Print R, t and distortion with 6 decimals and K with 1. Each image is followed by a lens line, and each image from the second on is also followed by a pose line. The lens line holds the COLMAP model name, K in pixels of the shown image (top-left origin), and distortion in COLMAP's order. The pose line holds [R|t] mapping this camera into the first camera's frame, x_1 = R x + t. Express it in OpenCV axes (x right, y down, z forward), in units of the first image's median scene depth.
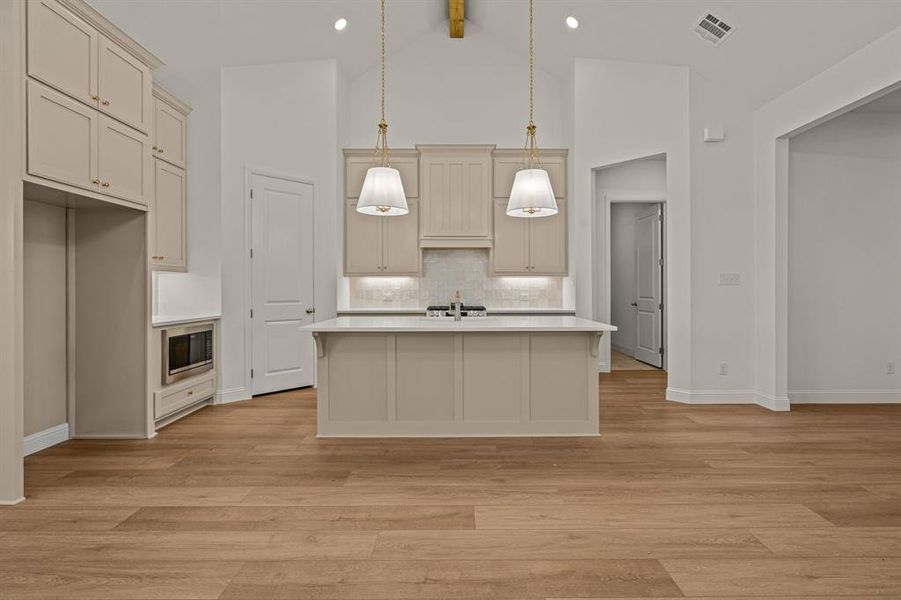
lens RADIAL K [[411.8, 0, 462.4], [0, 411.8, 287.6], [0, 0, 1]] dist [-0.000319, -0.000005]
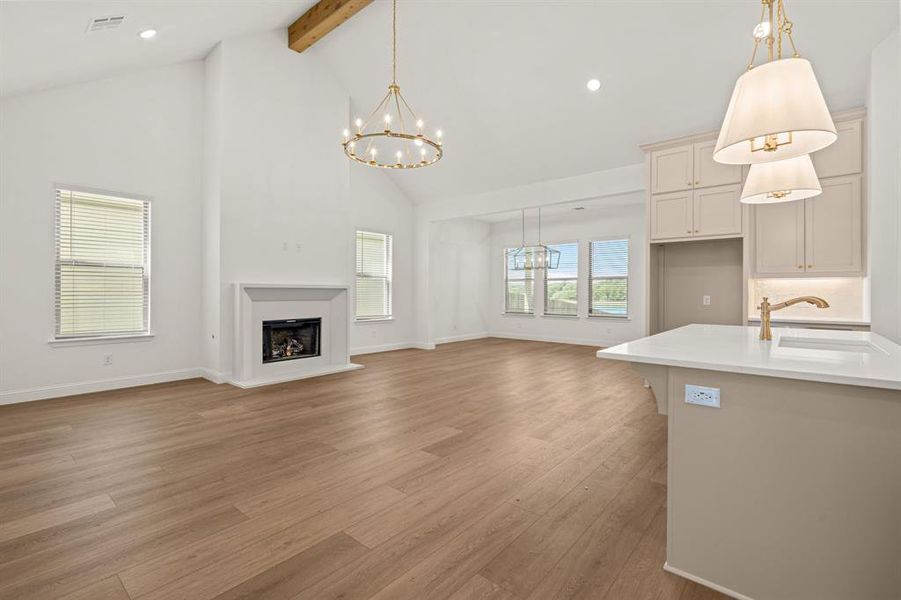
lens RADIAL K [[411.8, 0, 446.0], [0, 411.8, 294.2], [0, 0, 1]] dist [-0.000319, -0.000005]
pose [[-0.659034, 0.002420, -0.752109, 0.929907], [-0.001778, 0.999987, 0.004776, 0.003267], [0.752111, 0.004484, -0.659021, 1.147113]]
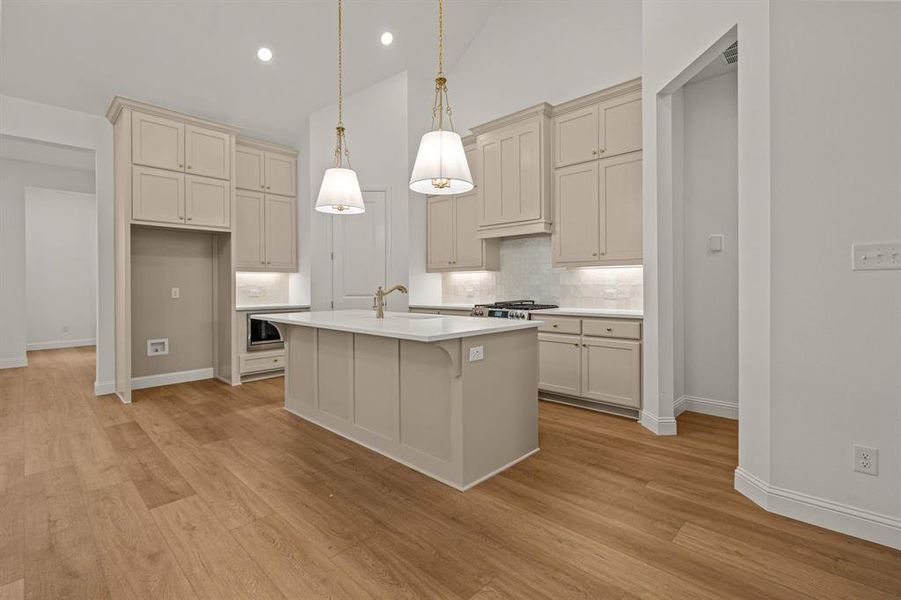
lens RADIAL K [[411.8, 0, 449.9], [0, 411.8, 286.4], [0, 0, 1]] dist [-0.000319, -0.000005]
pose [[0.713050, -0.001479, -0.701111, 0.818550], [0.004409, 0.999987, 0.002375, 0.009412], [0.701099, -0.004785, 0.713048, 0.489221]]
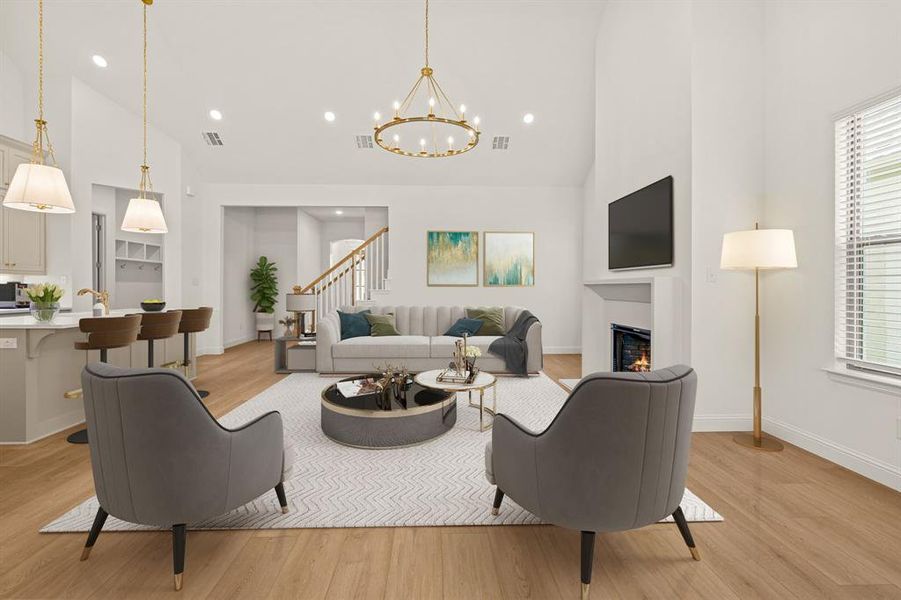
lens RADIAL K [[411.8, 0, 449.5], [0, 411.8, 292.3], [0, 0, 1]] dist [-0.000319, -0.000005]
pose [[-0.042510, -0.011559, 0.999029, -1.305968], [-0.007994, 0.999905, 0.011229, -0.005453], [-0.999064, -0.007509, -0.042598, 0.068406]]
